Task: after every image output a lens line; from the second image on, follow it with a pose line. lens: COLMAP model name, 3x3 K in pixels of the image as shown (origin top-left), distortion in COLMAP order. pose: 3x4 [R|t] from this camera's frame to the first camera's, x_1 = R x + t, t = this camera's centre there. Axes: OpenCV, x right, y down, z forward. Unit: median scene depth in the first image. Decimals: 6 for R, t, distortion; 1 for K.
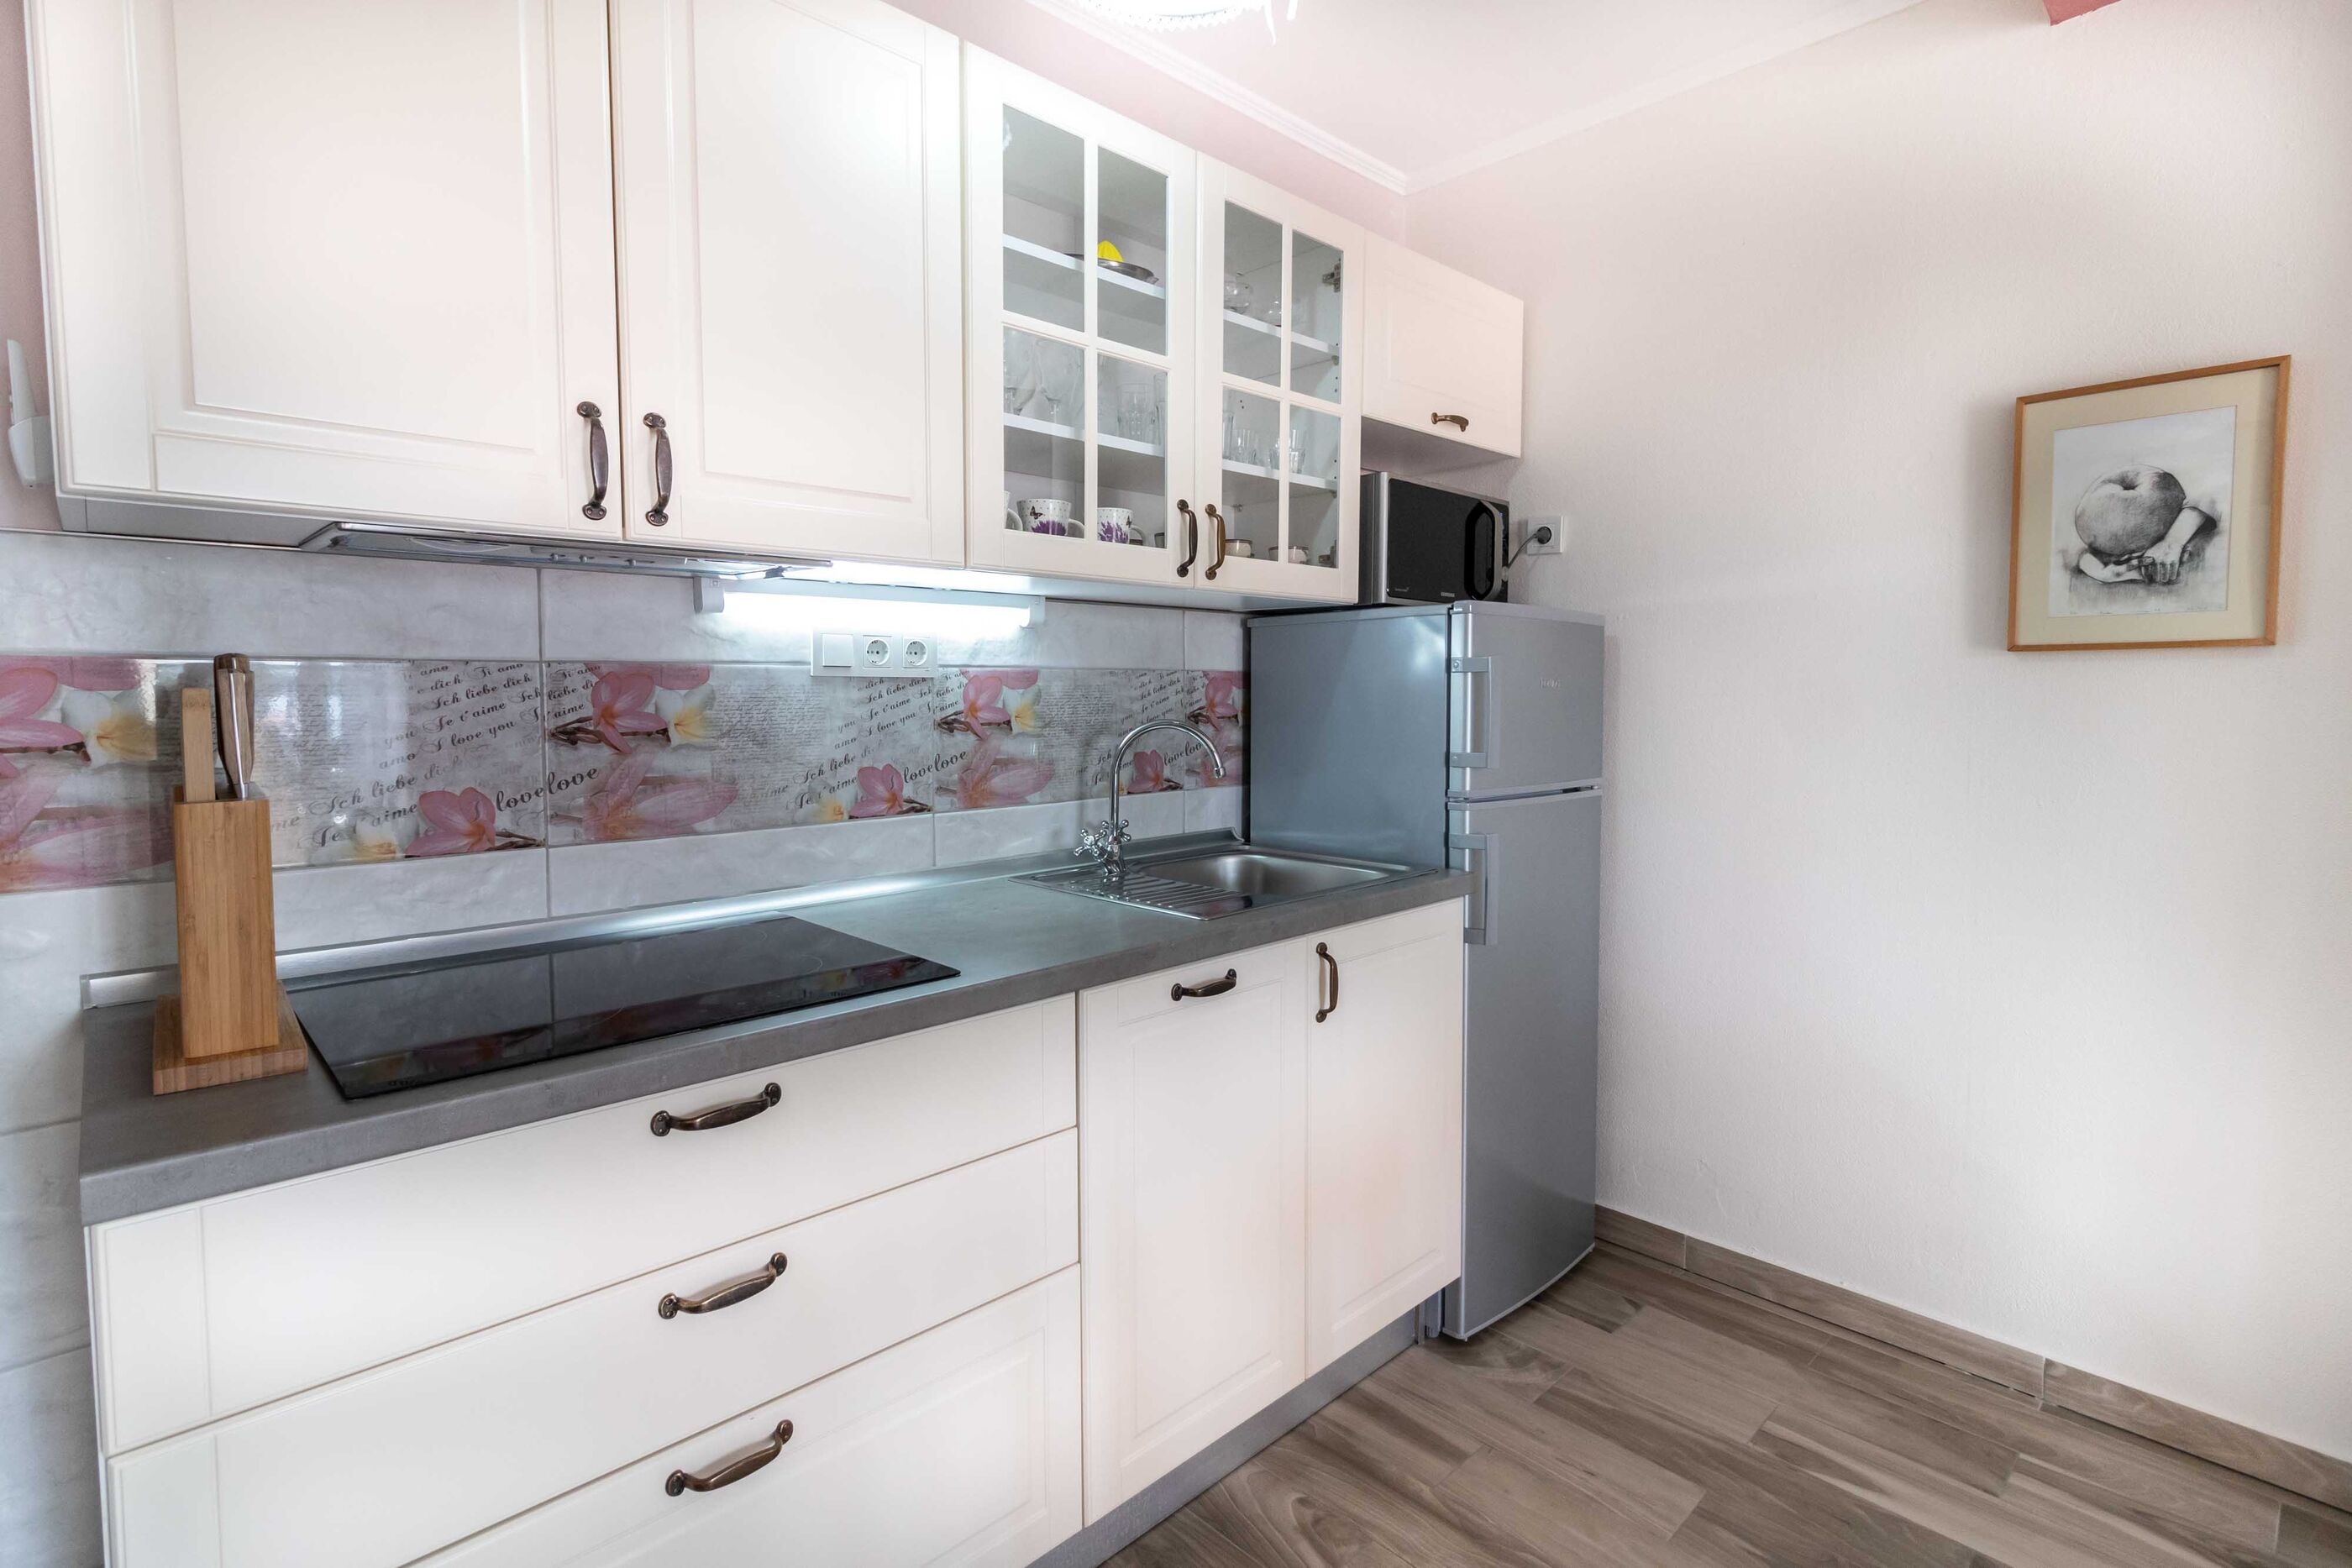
lens RADIAL K [[1089.6, 0, 1175.6], [0, 1089.6, 815.3], [0, 0, 1]] dist [0.000019, 0.000006]
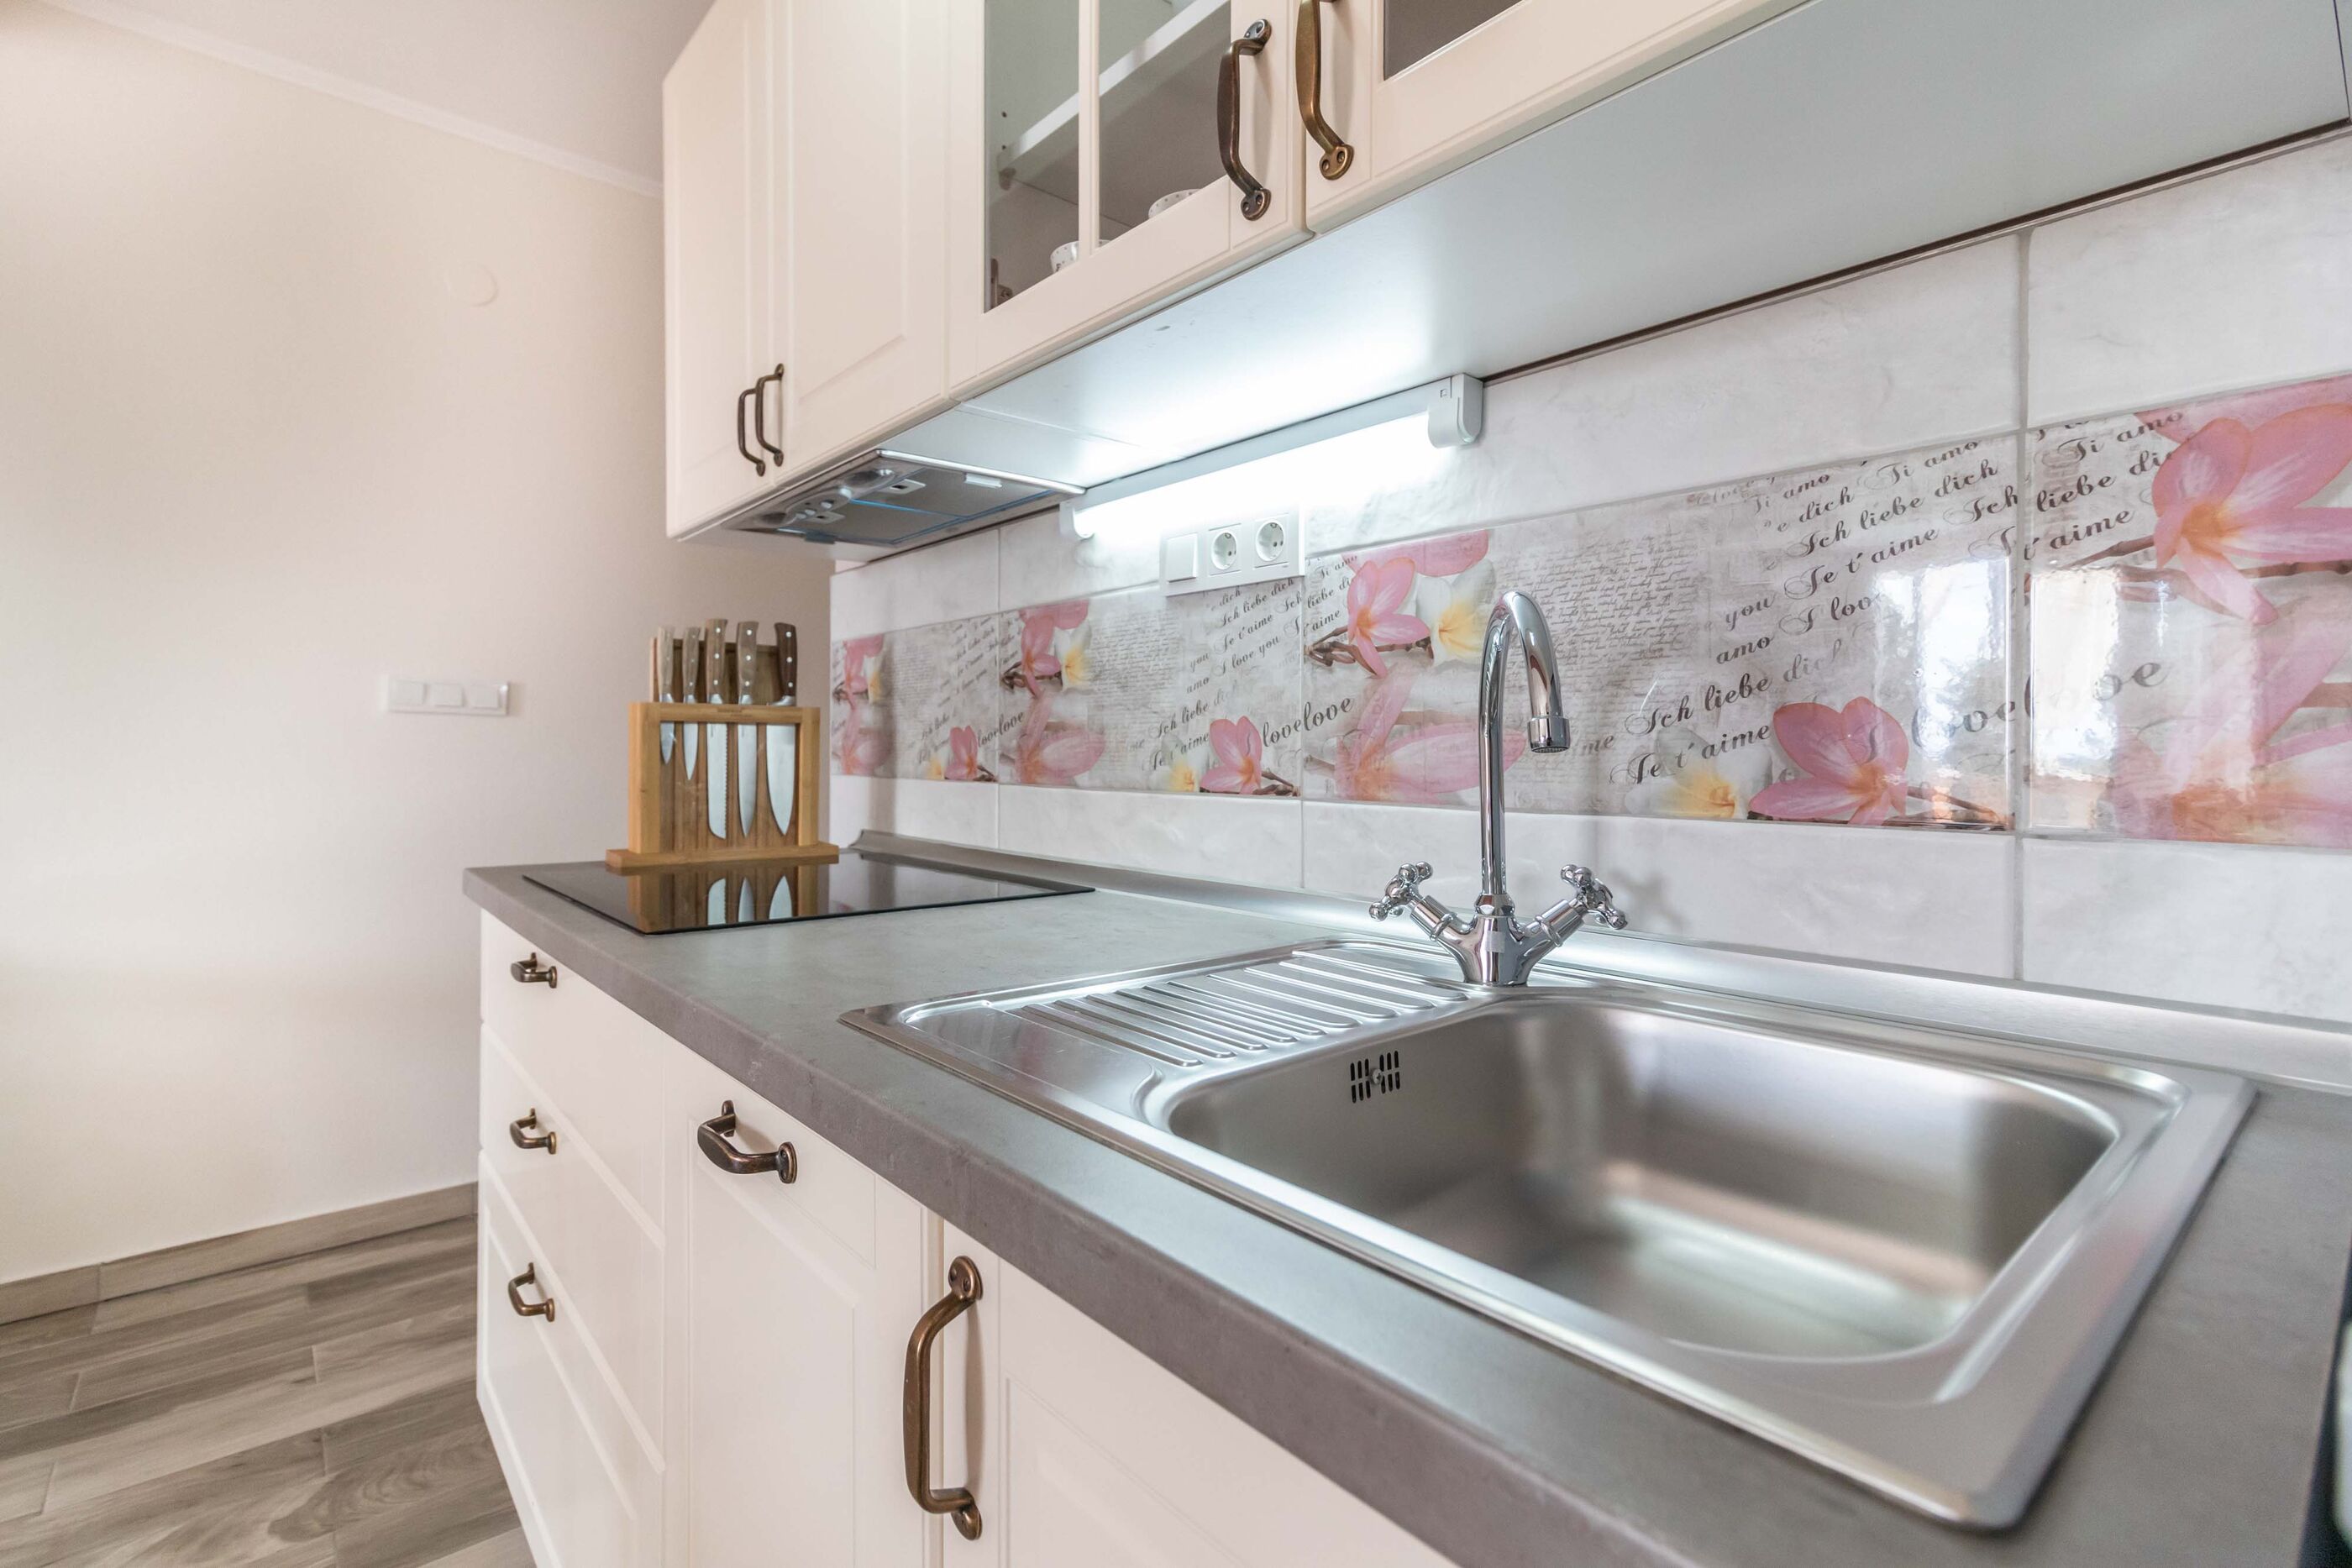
lens RADIAL K [[1091.2, 0, 1176.3], [0, 1091.2, 681.0], [0, 0, 1]] dist [0.000312, 0.000050]
pose [[-0.058408, -0.002735, -0.998289, 0.392789], [-0.053776, 0.998553, 0.000411, -0.065340], [0.996843, 0.053708, -0.058470, 0.978114]]
